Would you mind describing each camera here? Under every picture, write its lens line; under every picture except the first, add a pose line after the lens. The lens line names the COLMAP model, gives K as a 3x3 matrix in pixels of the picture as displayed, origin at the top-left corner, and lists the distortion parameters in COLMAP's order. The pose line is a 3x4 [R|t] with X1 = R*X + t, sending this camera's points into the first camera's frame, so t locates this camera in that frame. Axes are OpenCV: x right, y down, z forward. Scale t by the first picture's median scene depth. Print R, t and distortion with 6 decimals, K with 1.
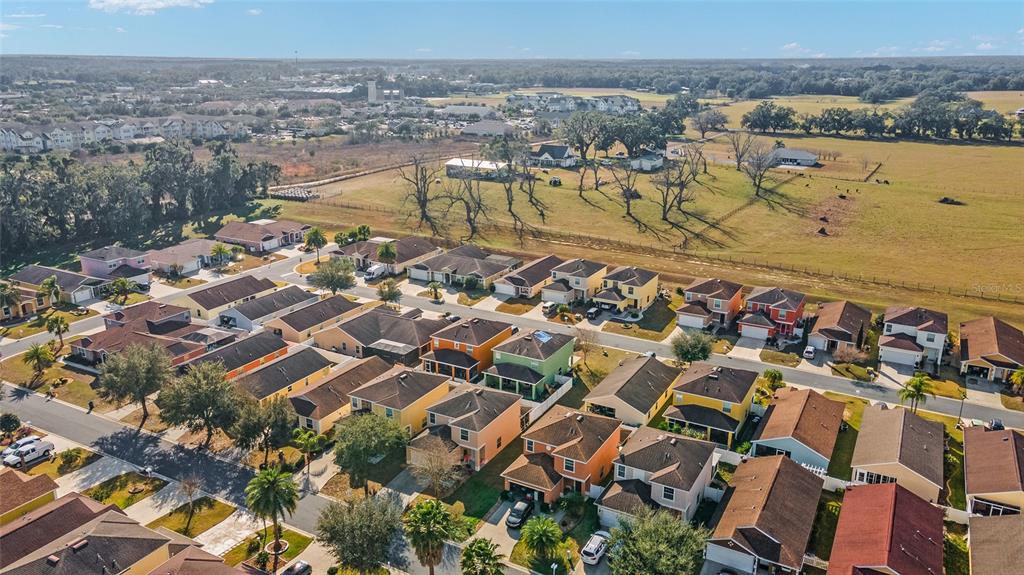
lens RADIAL K [[742.3, 0, 506.7], [0, 742.3, 286.6], [0, 0, 1]] dist [0.038019, -0.004227]
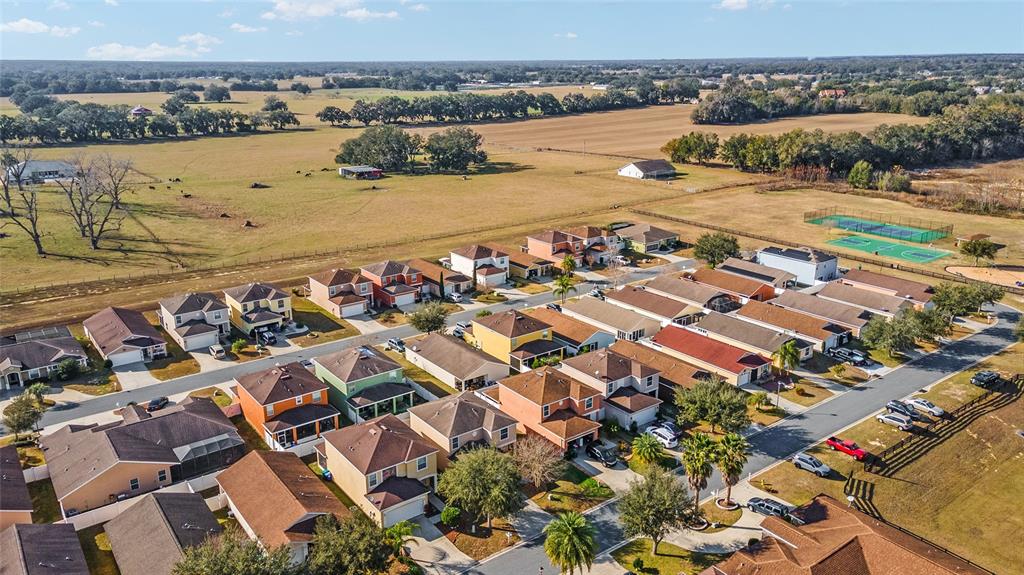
lens RADIAL K [[742.3, 0, 503.2], [0, 742.3, 287.7], [0, 0, 1]] dist [0.038019, -0.004227]
pose [[0.402696, -0.270029, 0.874597, -0.534549], [0.273526, 0.947336, 0.166545, -0.093474], [-0.873509, 0.172158, 0.455349, 0.311395]]
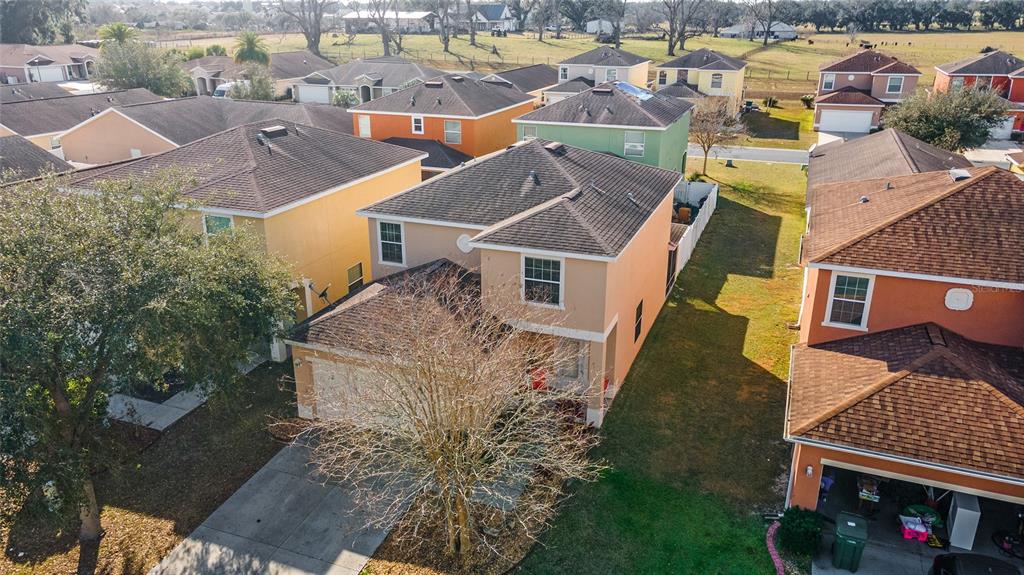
lens RADIAL K [[742.3, 0, 509.3], [0, 742.3, 286.4], [0, 0, 1]] dist [0.038019, -0.004227]
pose [[0.990105, -0.048625, 0.131631, -0.059778], [0.040873, 0.997302, 0.060969, 0.113519], [-0.134241, -0.054986, 0.989422, 0.466989]]
